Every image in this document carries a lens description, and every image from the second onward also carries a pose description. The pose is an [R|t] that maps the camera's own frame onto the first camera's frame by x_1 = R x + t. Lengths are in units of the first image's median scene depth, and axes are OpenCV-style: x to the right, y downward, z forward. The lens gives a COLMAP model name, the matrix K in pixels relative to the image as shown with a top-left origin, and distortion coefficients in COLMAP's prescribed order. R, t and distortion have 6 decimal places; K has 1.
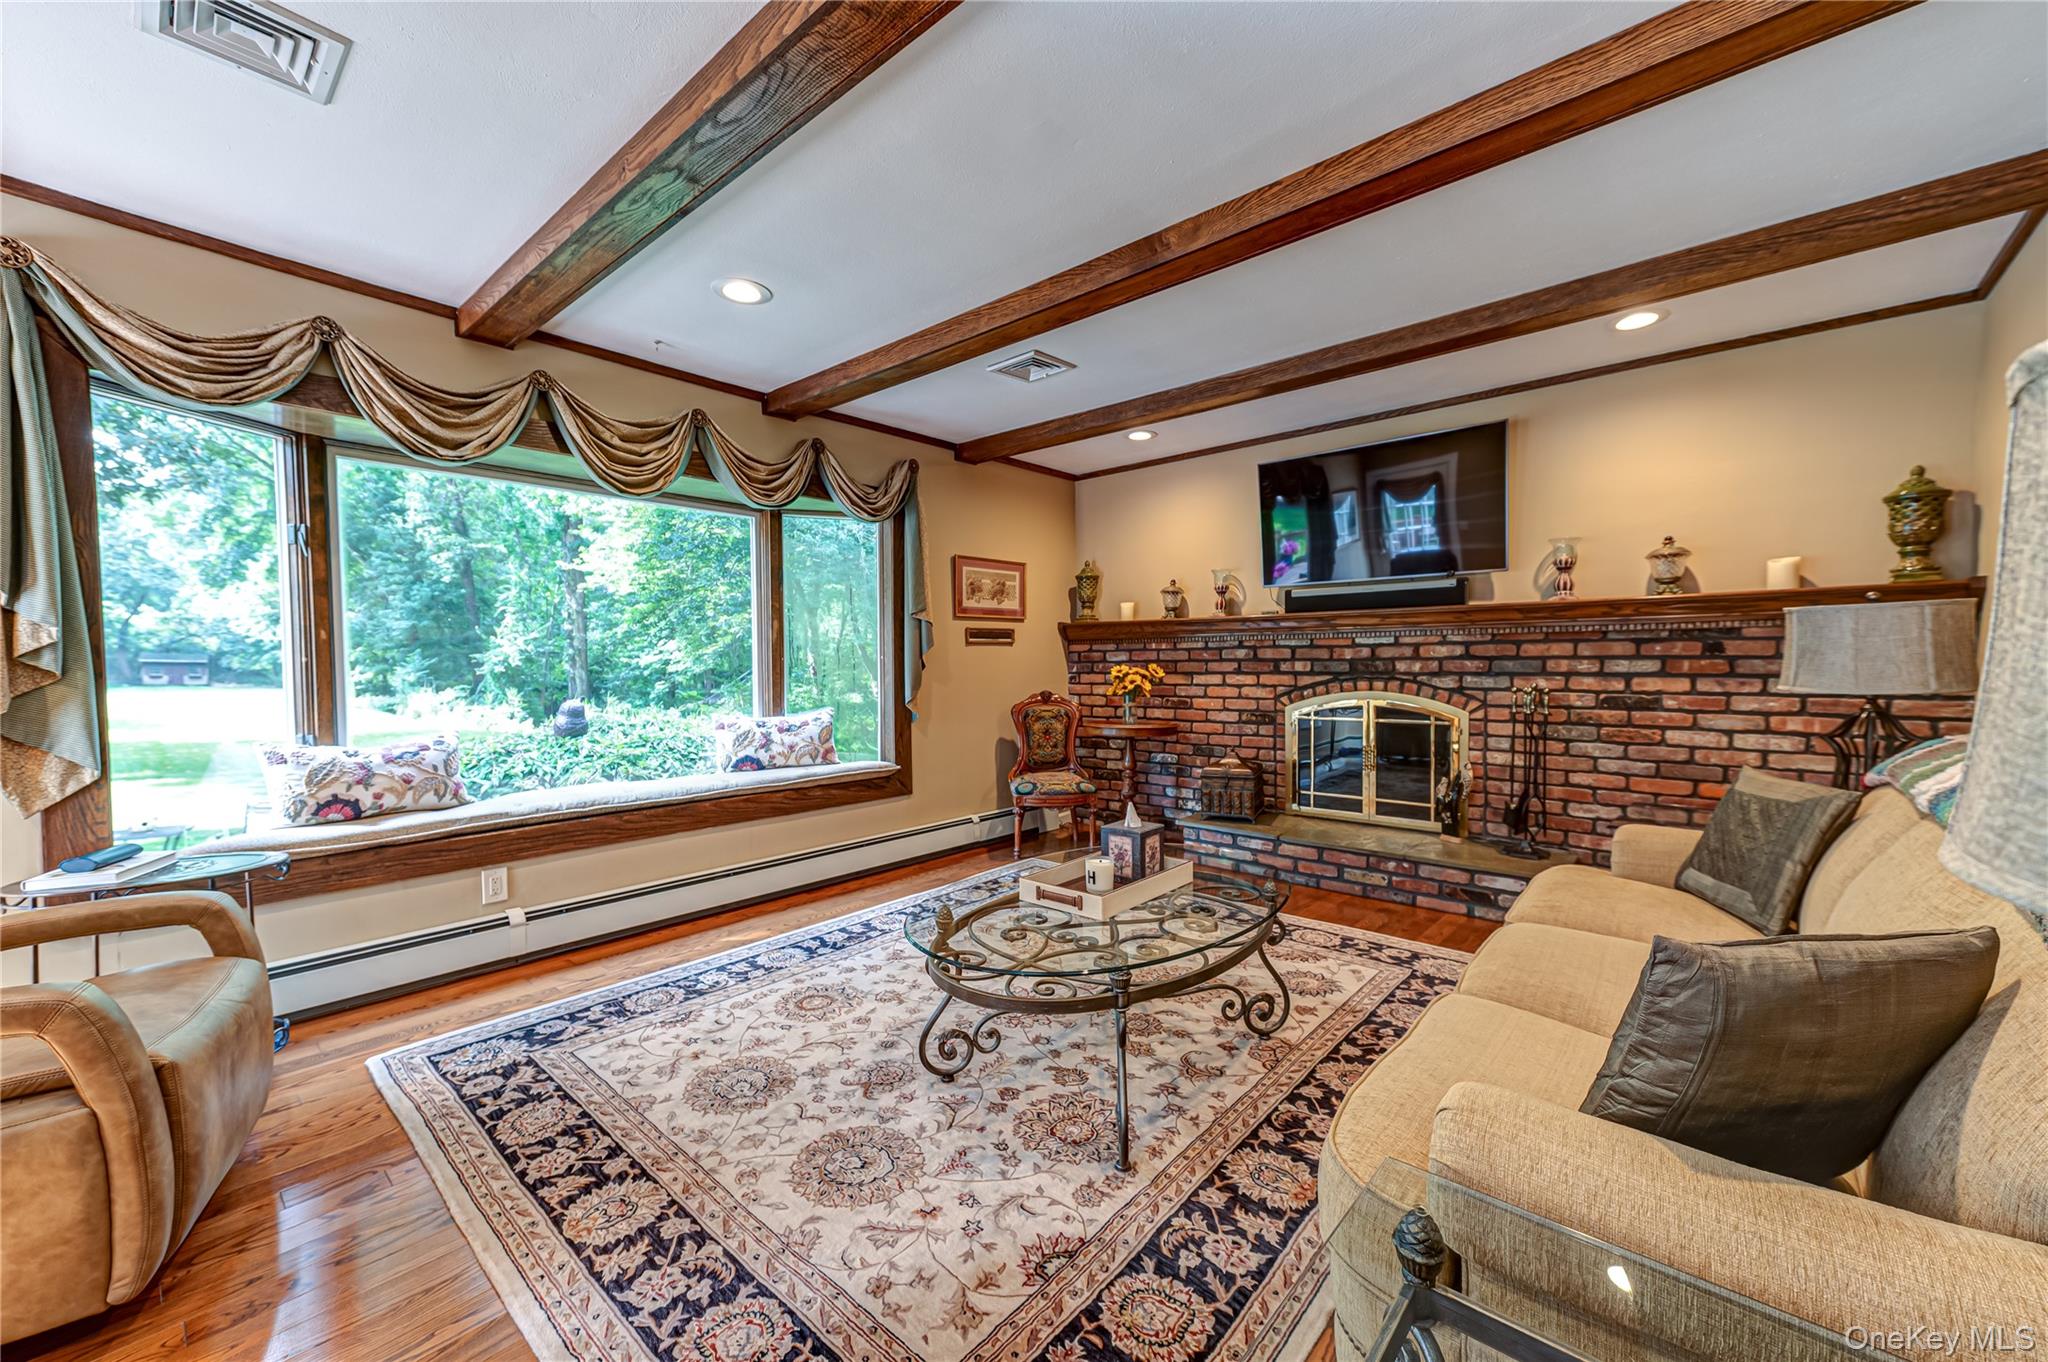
lens RADIAL K [[794.5, 0, 1018.1], [0, 794.5, 688.2], [0, 0, 1]] dist [0.018024, -0.000311]
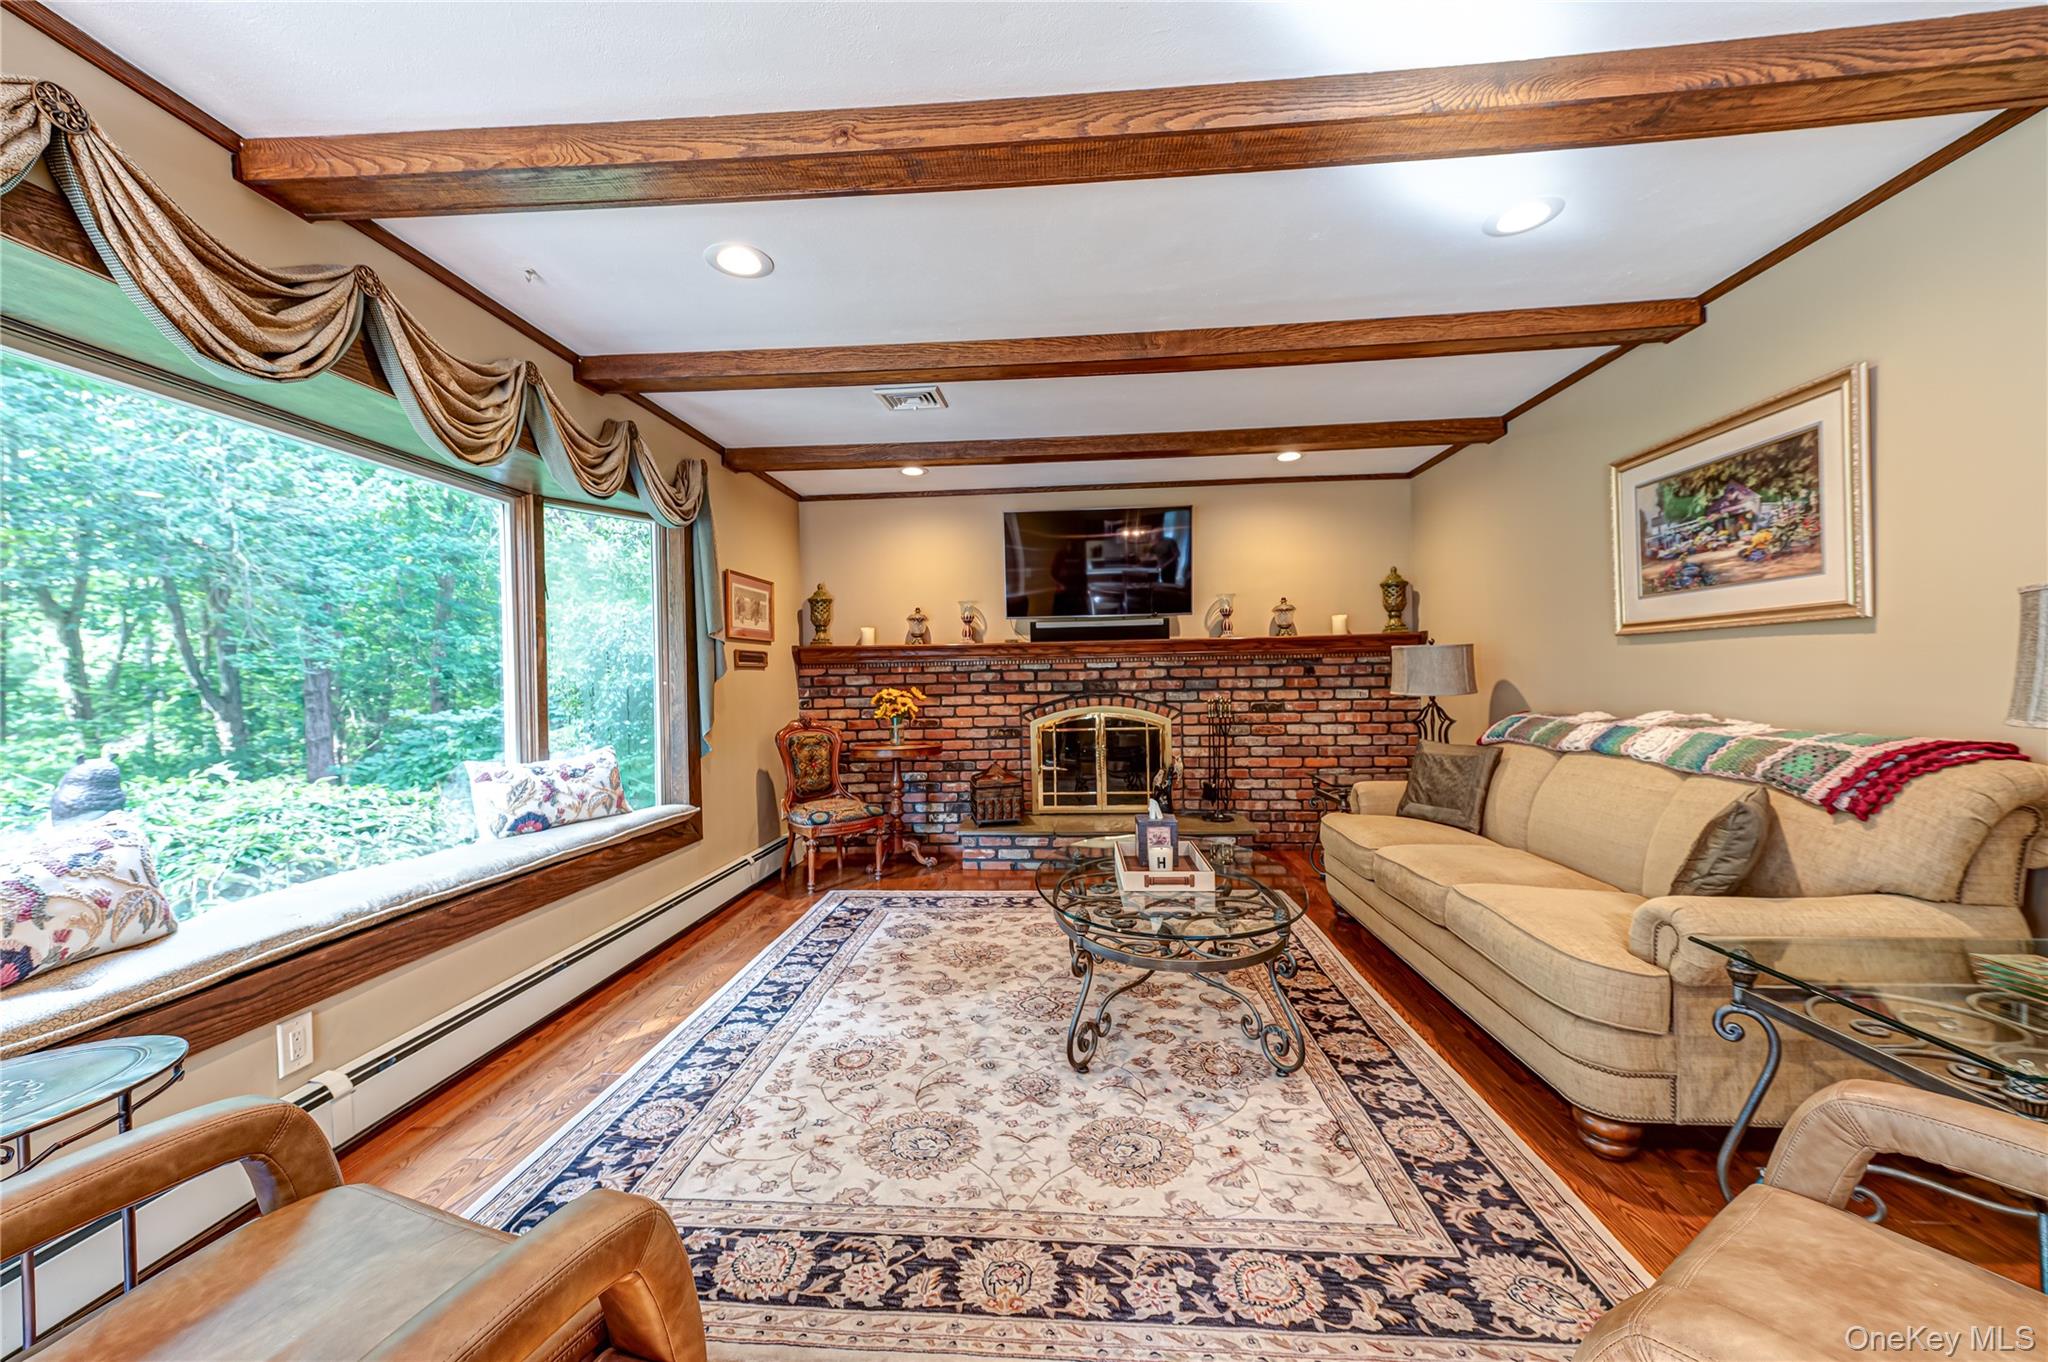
lens RADIAL K [[794.5, 0, 1018.1], [0, 794.5, 688.2], [0, 0, 1]] dist [0.018024, -0.000311]
pose [[0.794868, -0.014754, 0.606603, -0.429325], [0.034552, 0.999183, -0.020973, -0.002523], [-0.605798, 0.037630, 0.794728, 0.096358]]
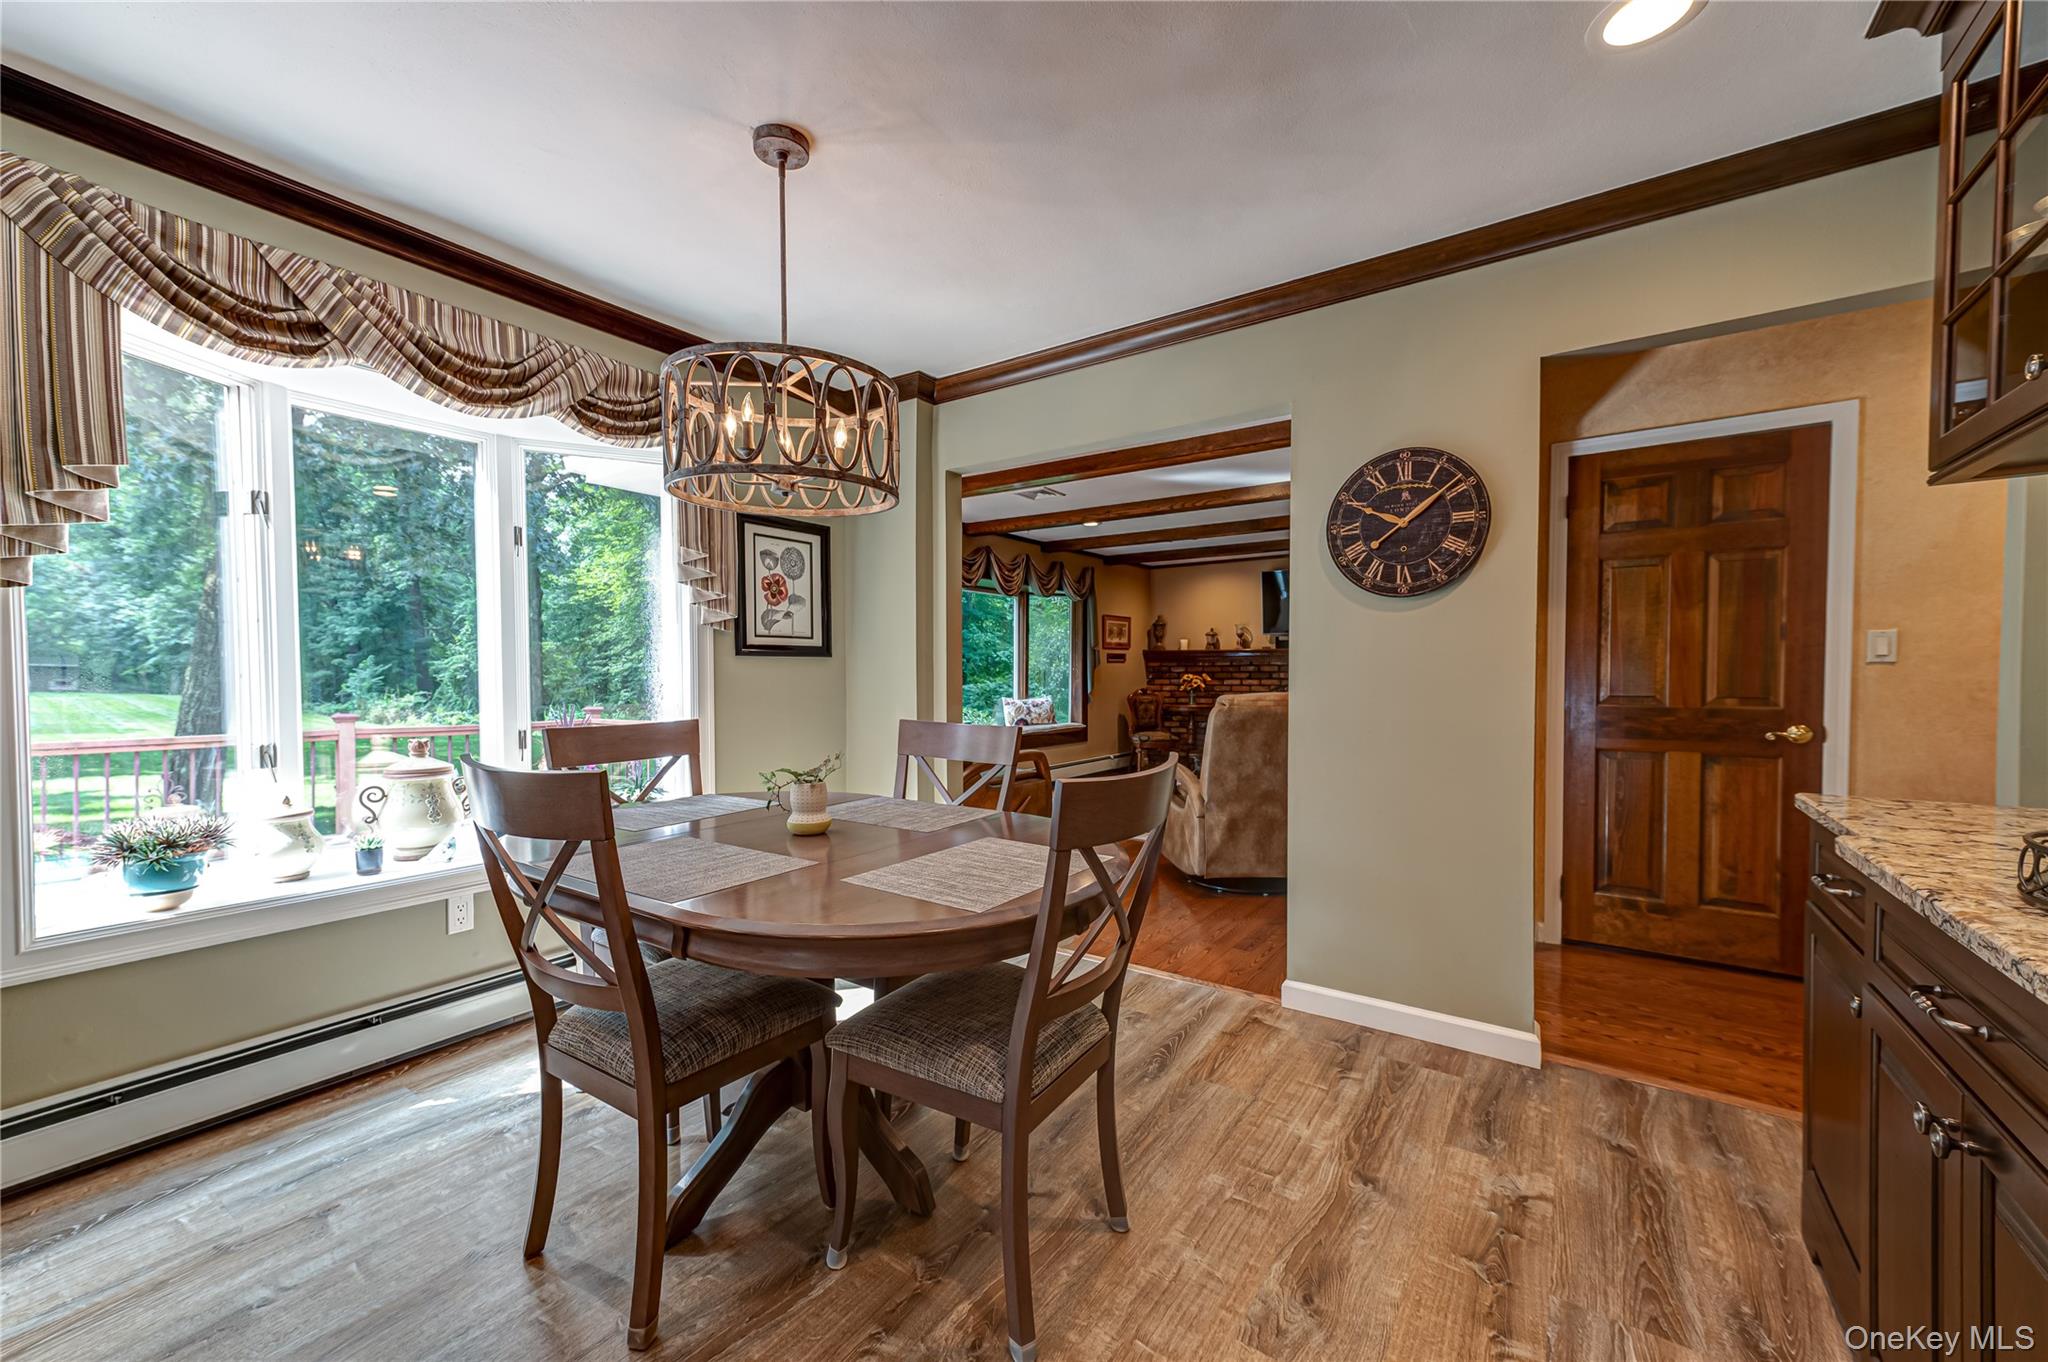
lens RADIAL K [[794.6, 0, 1019.2], [0, 794.6, 699.5], [0, 0, 1]] dist [-0.002940, -0.000372]
pose [[0.993595, 0.004291, 0.112915, -0.567629], [-0.004407, 0.999990, 0.000778, 0.036669], [-0.112910, -0.001271, 0.993604, -0.965925]]
